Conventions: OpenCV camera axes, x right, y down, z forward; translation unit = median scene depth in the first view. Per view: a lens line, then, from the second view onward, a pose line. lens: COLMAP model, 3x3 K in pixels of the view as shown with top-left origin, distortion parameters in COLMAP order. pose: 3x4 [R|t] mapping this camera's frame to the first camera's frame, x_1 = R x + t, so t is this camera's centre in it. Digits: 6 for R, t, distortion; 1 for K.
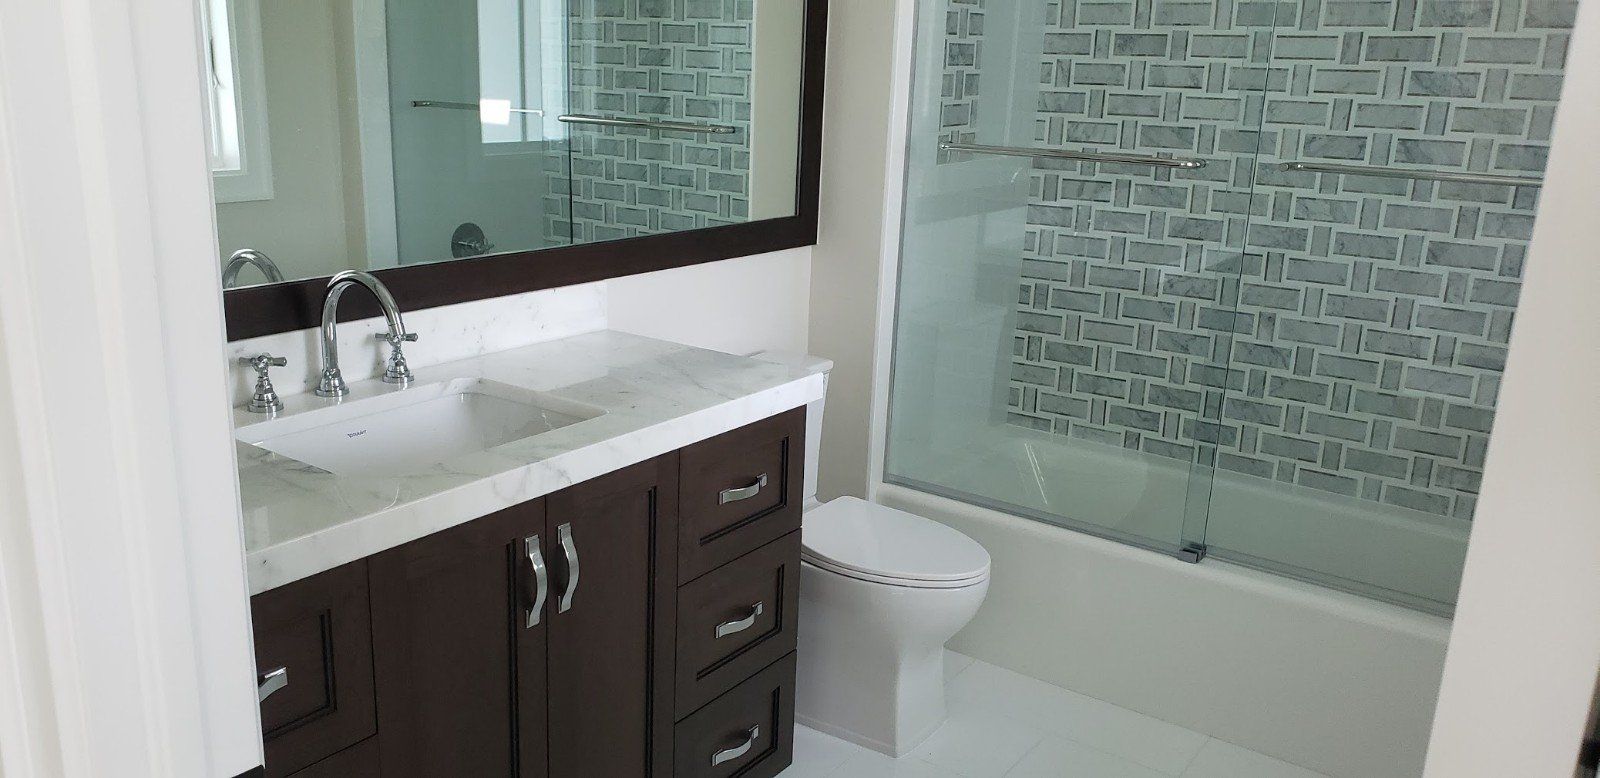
lens RADIAL K [[1229.9, 0, 760.7], [0, 1229.9, 393.9], [0, 0, 1]] dist [0.231288, -0.788807]
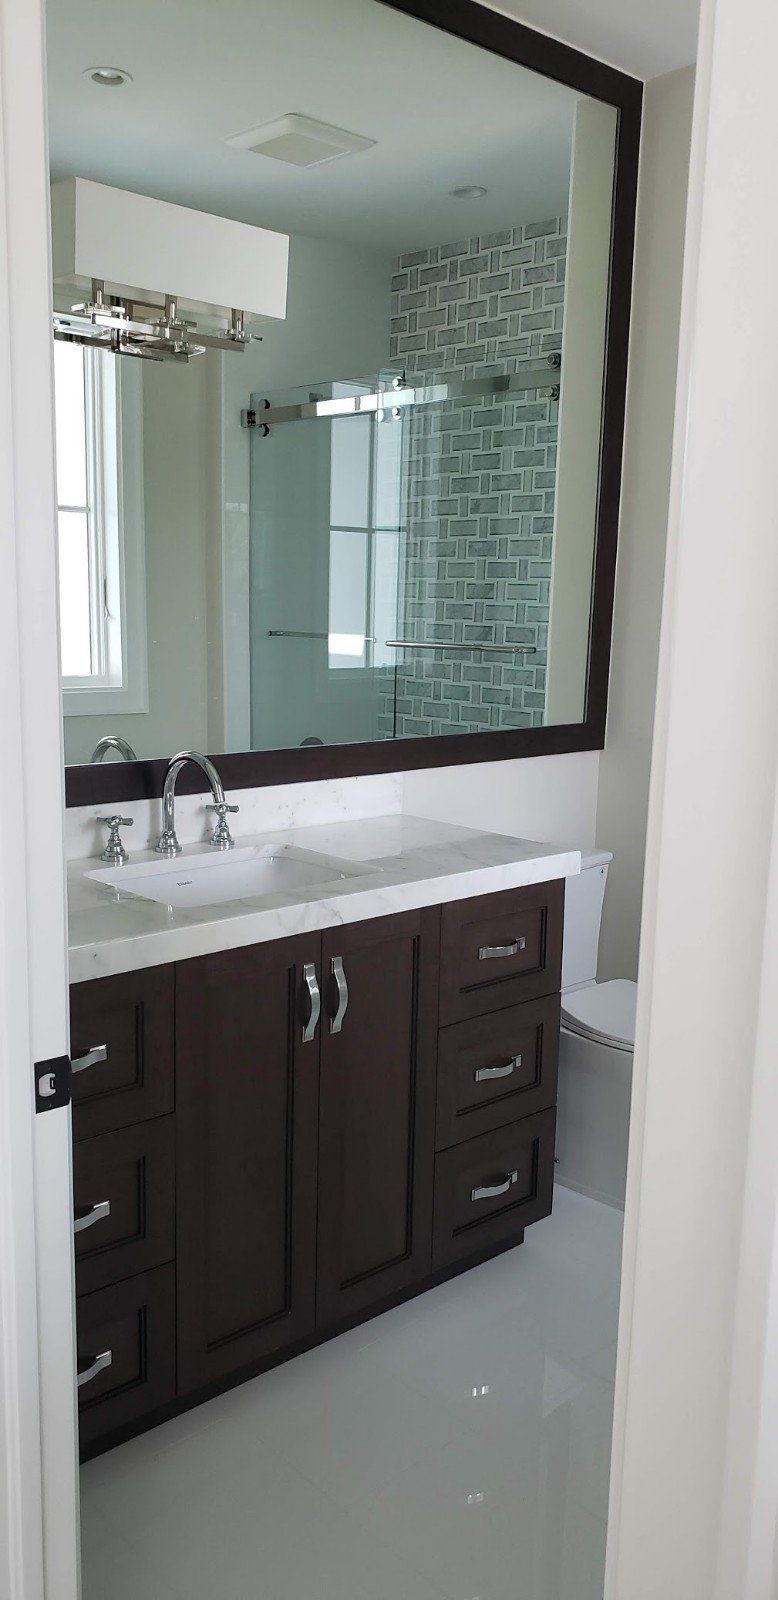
lens RADIAL K [[1229.9, 0, 387.4], [0, 1229.9, 798.7], [0, 0, 1]] dist [0.231288, -0.788807]
pose [[0.981289, 0.021703, -0.191314, 0.097046], [-0.041901, 0.993884, -0.102173, 0.060895], [0.187926, 0.108278, 0.976197, -0.150022]]
